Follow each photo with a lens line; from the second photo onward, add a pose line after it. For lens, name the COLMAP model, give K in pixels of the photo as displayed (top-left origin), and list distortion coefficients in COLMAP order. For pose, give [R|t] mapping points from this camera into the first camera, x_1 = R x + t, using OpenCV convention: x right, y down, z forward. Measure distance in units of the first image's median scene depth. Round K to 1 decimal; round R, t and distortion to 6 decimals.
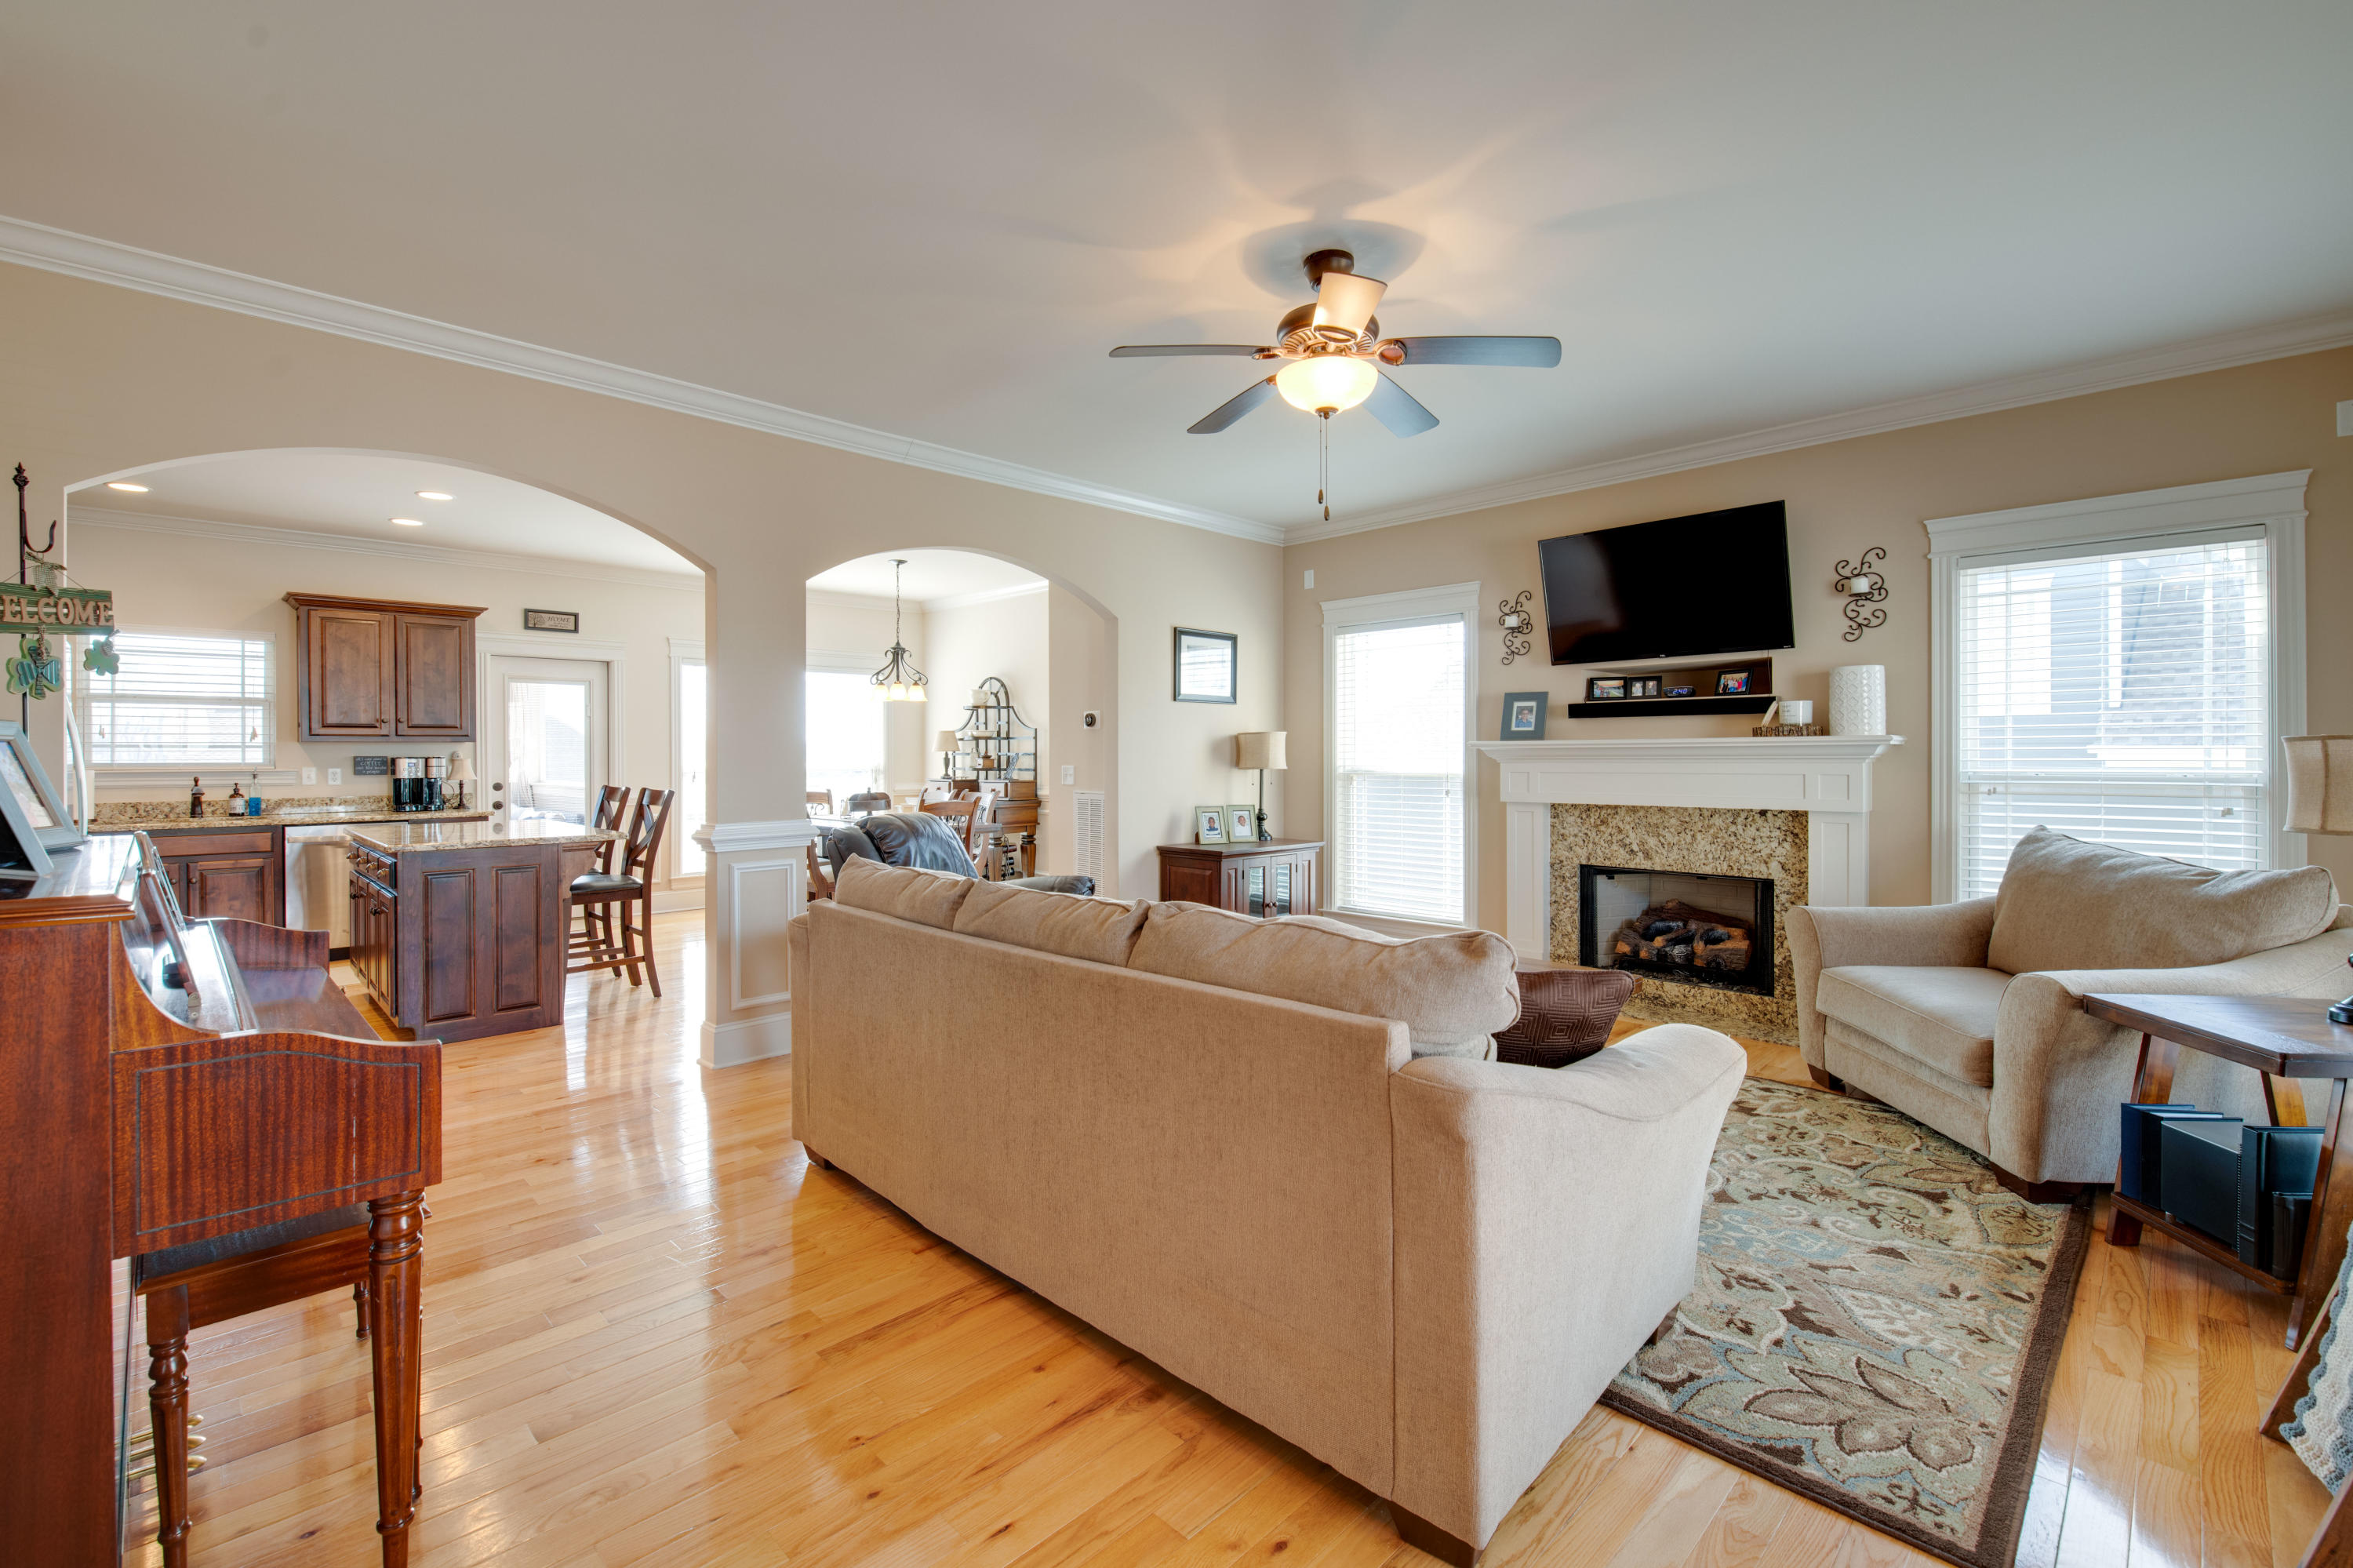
lens RADIAL K [[1008.2, 0, 1152.5], [0, 1008.2, 765.0], [0, 0, 1]] dist [-0.004514, -0.003871]
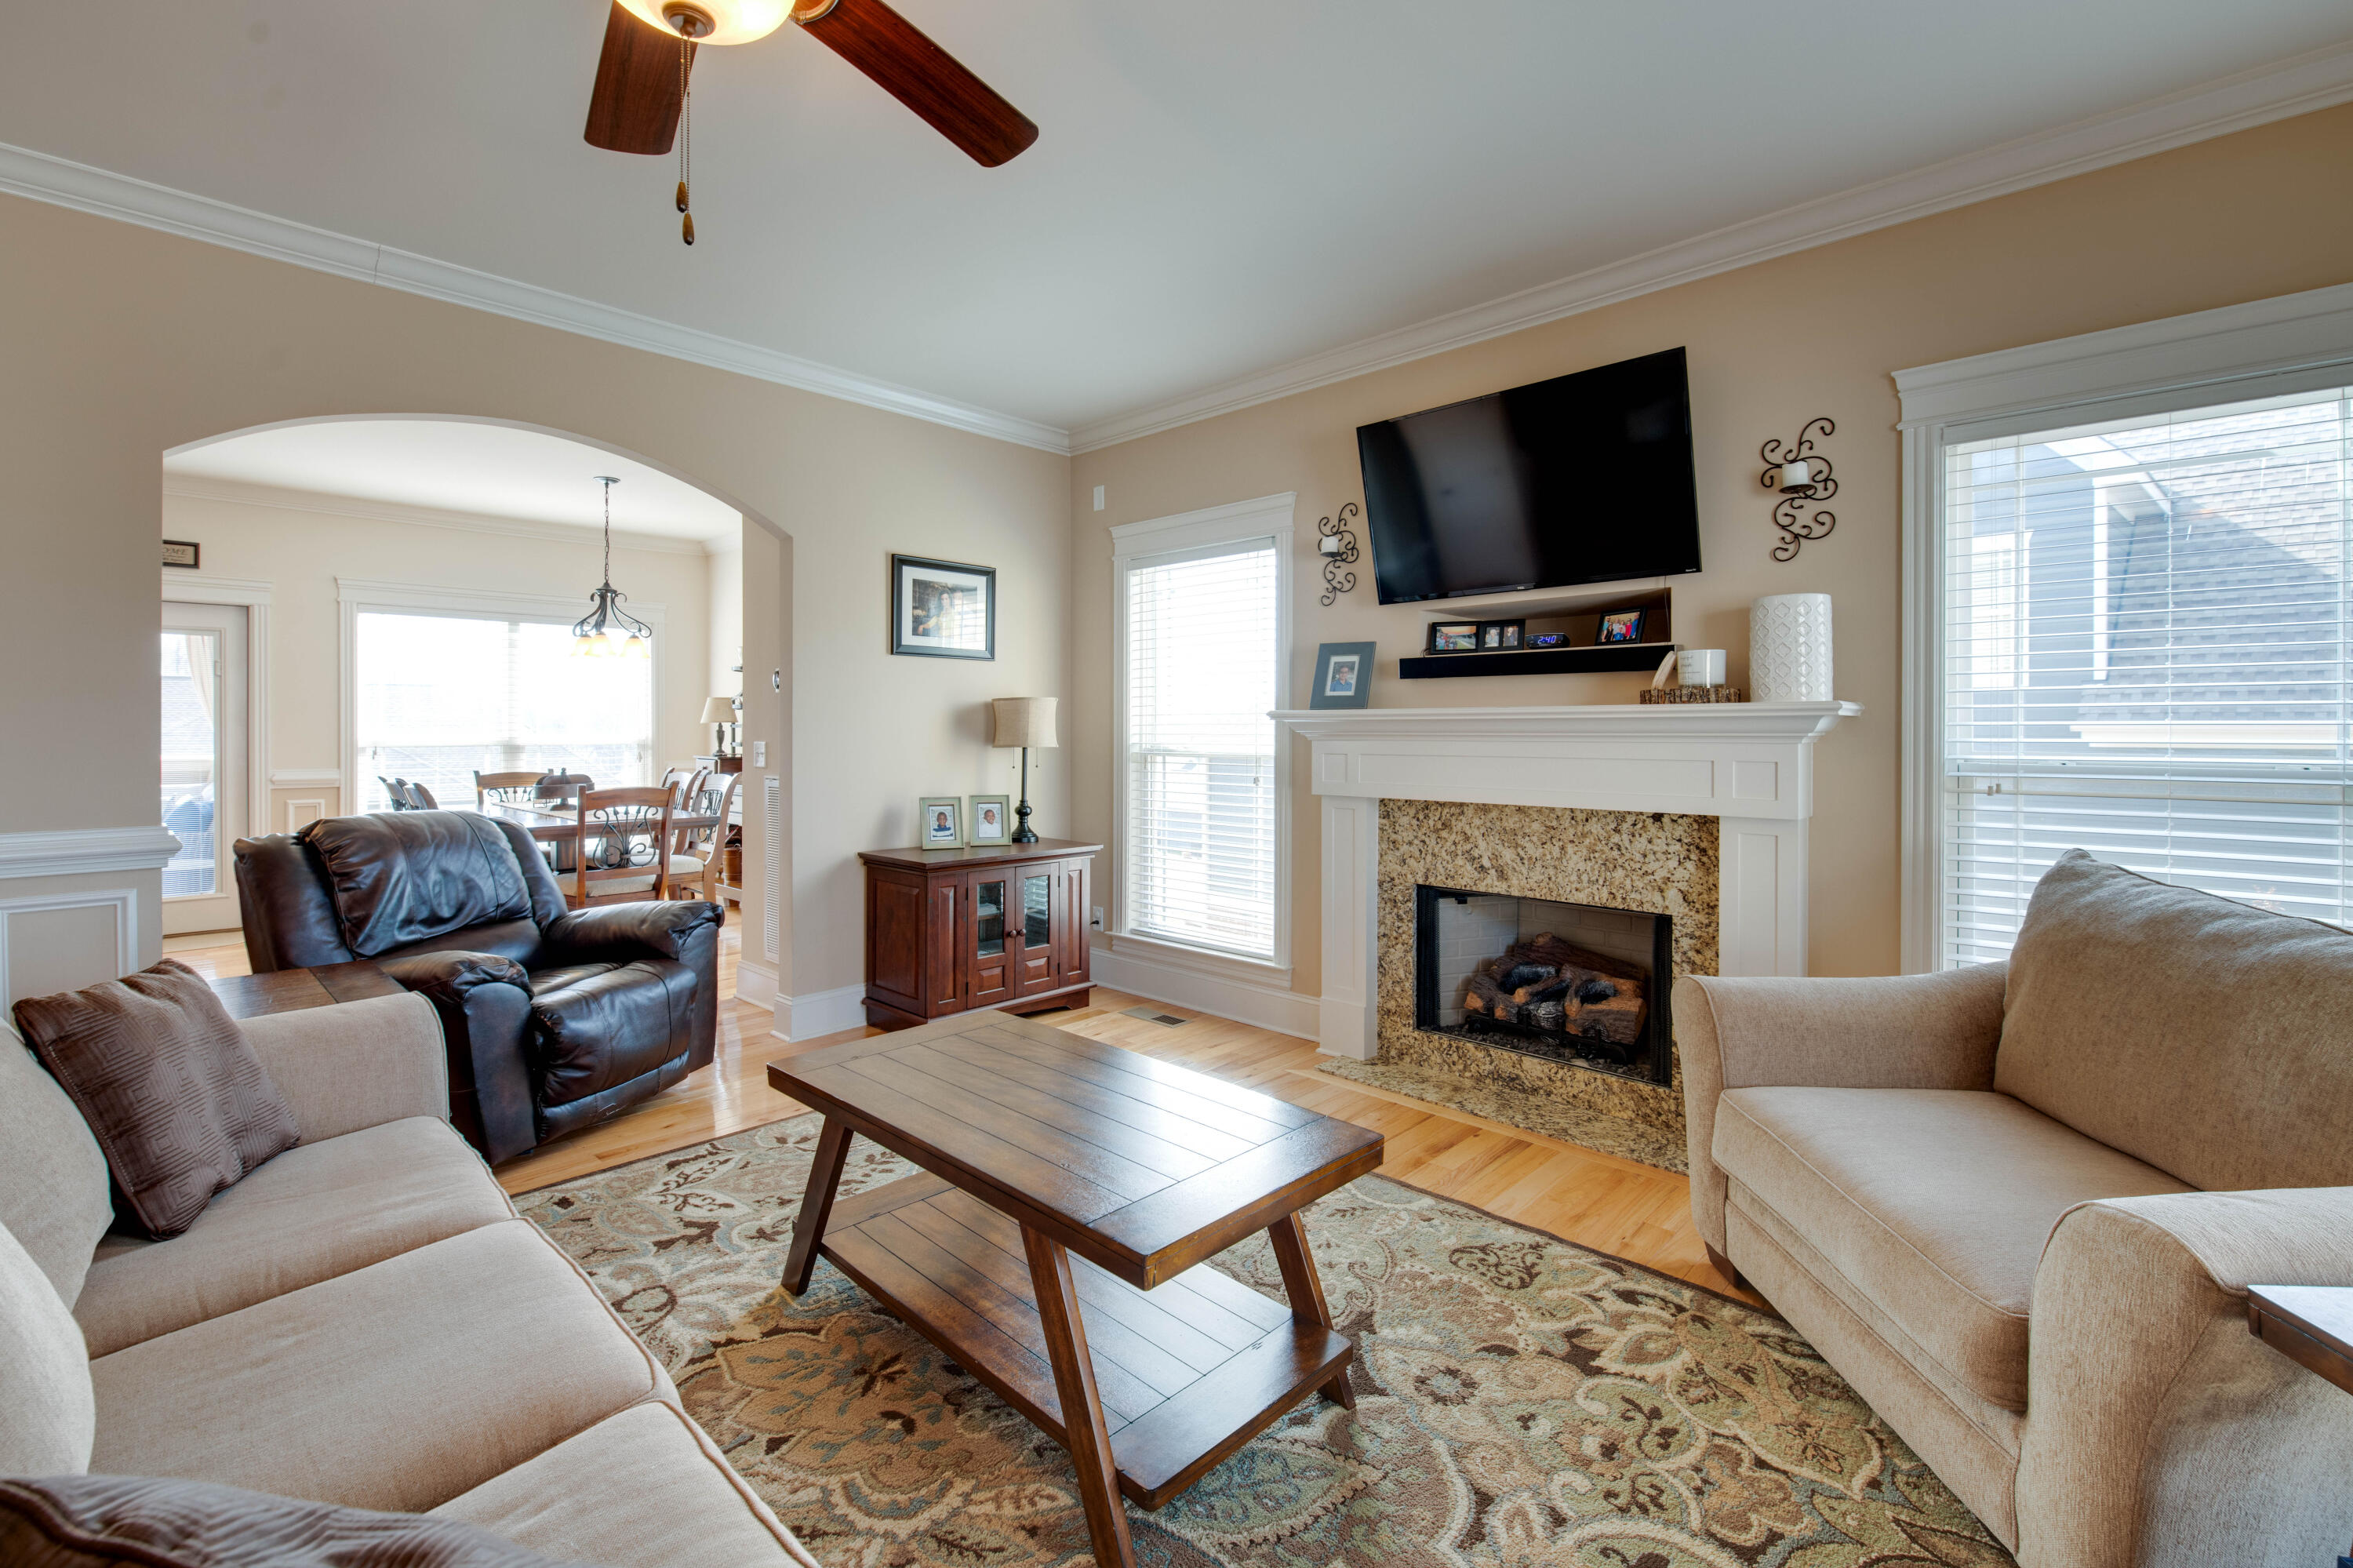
lens RADIAL K [[1008.2, 0, 1162.5], [0, 1008.2, 737.3], [0, 0, 1]] dist [-0.004514, -0.003871]
pose [[0.999553, 0.004254, 0.029585, 0.246702], [-0.004224, 0.999991, -0.001075, -0.003771], [-0.029589, 0.000950, 0.999562, 0.322966]]
